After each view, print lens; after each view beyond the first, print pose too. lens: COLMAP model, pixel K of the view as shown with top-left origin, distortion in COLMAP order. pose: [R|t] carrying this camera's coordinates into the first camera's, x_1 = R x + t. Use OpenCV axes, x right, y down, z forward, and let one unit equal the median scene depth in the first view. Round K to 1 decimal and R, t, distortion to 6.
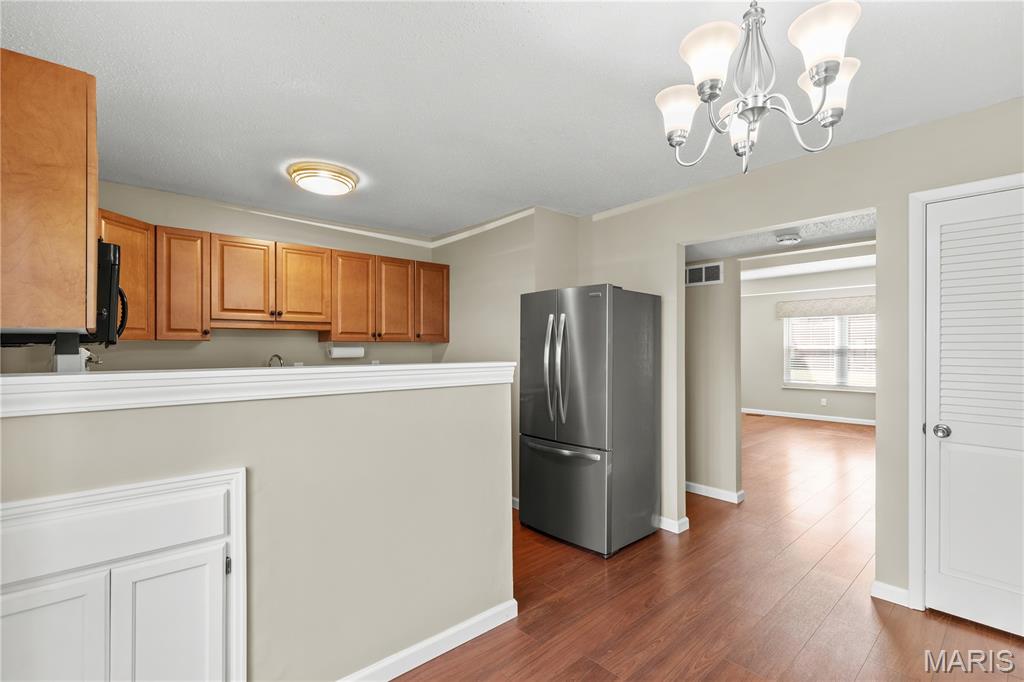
lens RADIAL K [[461.6, 0, 512.0], [0, 461.6, 341.0], [0, 0, 1]] dist [0.002206, 0.000141]
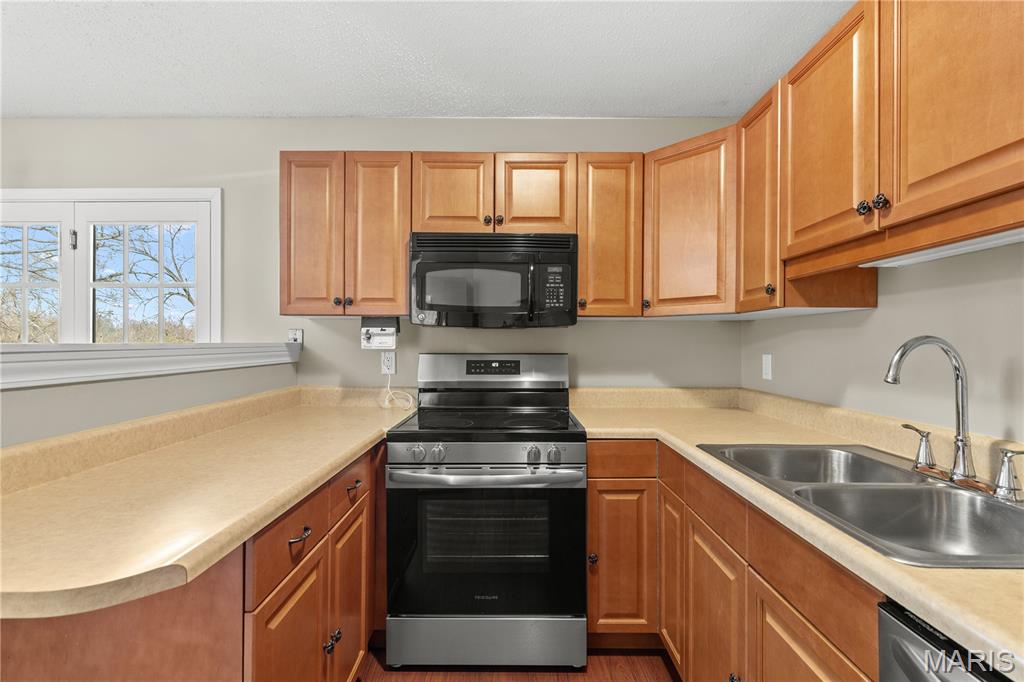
lens RADIAL K [[461.6, 0, 512.0], [0, 461.6, 341.0], [0, 0, 1]] dist [0.002206, 0.000141]
pose [[-0.667913, -0.004687, -0.744225, -0.100547], [0.006604, 0.999903, -0.012224, 0.032440], [0.744210, -0.013080, -0.667817, 0.951514]]
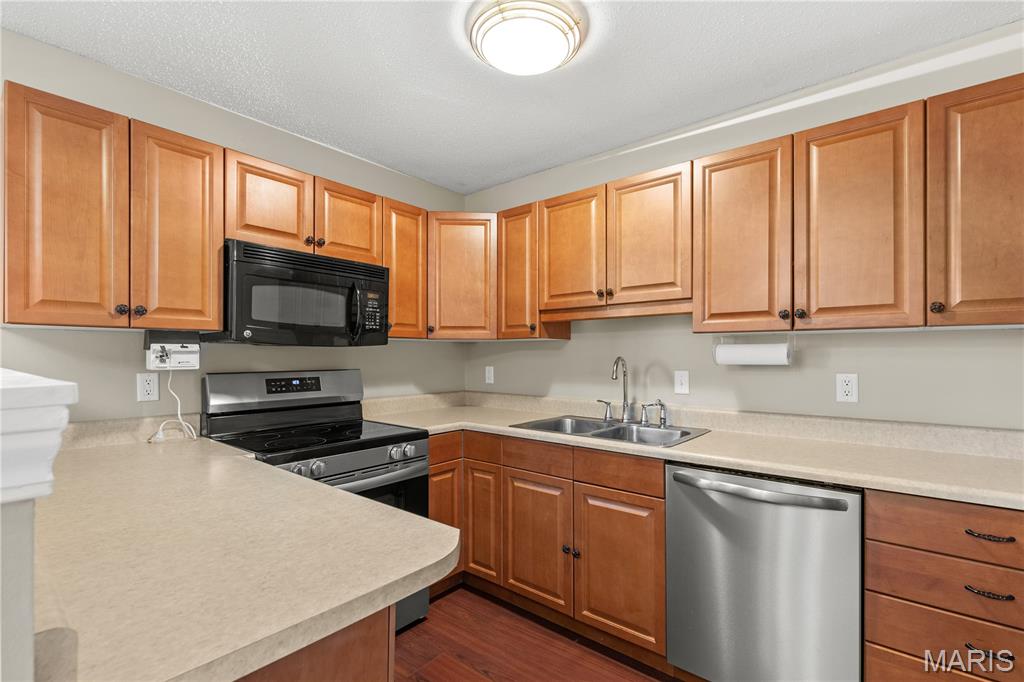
lens RADIAL K [[452.5, 0, 510.7], [0, 452.5, 354.5], [0, 0, 1]] dist [-0.022845, 0.000189]
pose [[0.147981, -0.001541, -0.988989, 0.091399], [0.012804, 0.999918, 0.000358, 0.022670], [0.988907, -0.012716, 0.147988, 0.717004]]
